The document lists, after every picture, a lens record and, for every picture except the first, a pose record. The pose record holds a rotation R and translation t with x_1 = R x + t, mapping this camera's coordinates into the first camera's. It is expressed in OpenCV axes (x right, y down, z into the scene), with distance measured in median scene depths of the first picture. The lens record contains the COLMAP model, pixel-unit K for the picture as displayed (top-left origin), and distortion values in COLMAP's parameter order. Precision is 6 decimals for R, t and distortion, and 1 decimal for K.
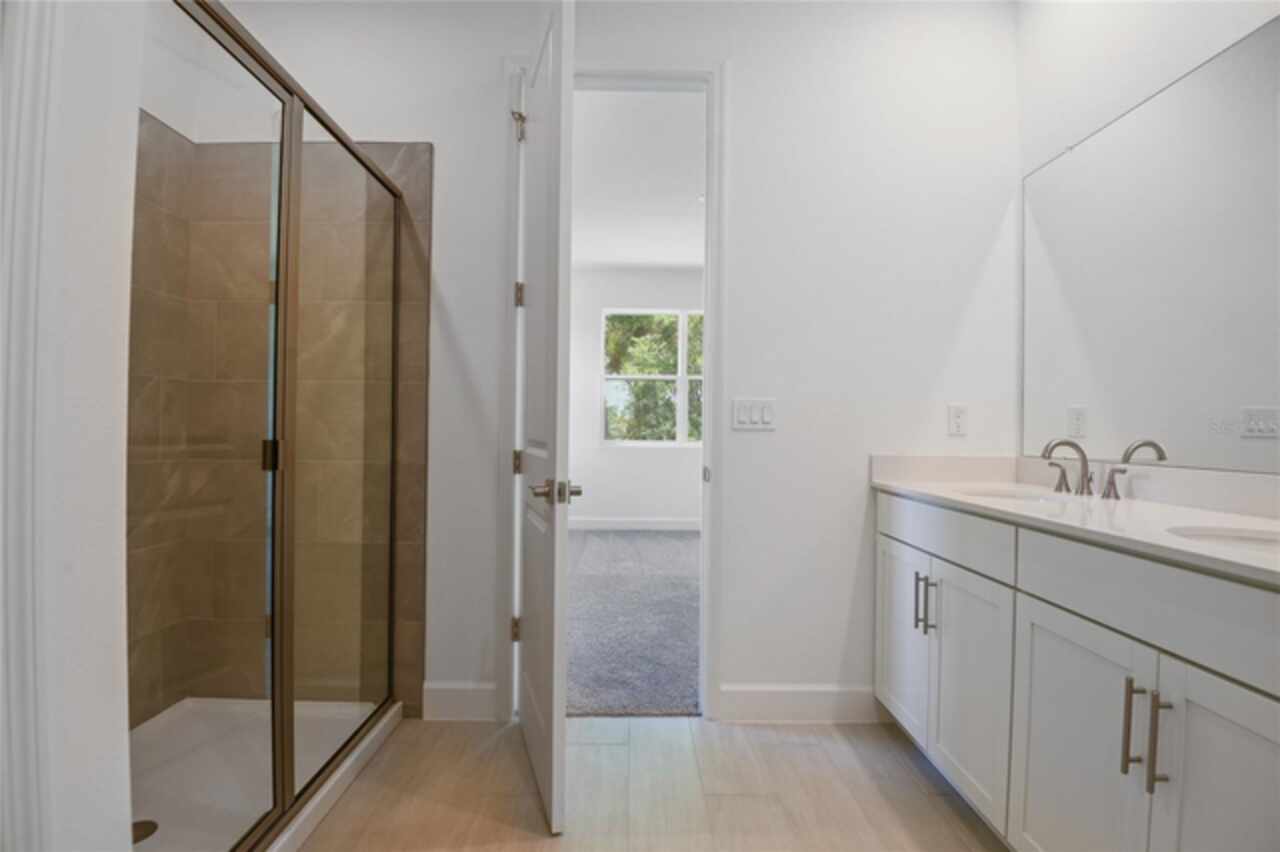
lens RADIAL K [[619.4, 0, 640.0], [0, 619.4, 426.0], [0, 0, 1]] dist [-0.001012, -0.000181]
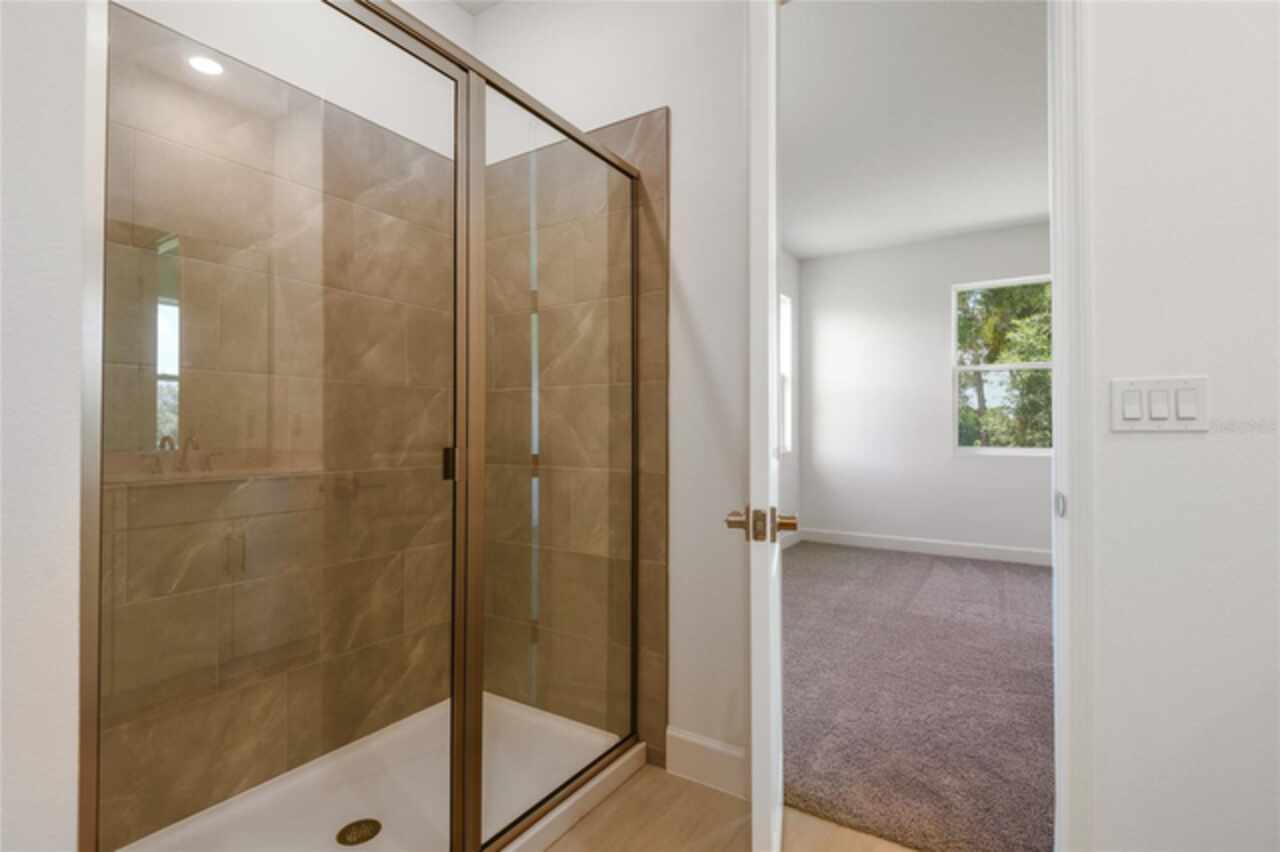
lens RADIAL K [[606.5, 0, 638.6], [0, 606.5, 423.4], [0, 0, 1]] dist [0.047370, -0.044687]
pose [[0.833785, -0.016921, -0.551829, 0.096950], [0.010140, 0.999831, -0.015337, 0.002307], [0.551996, 0.007192, 0.833816, 0.259993]]
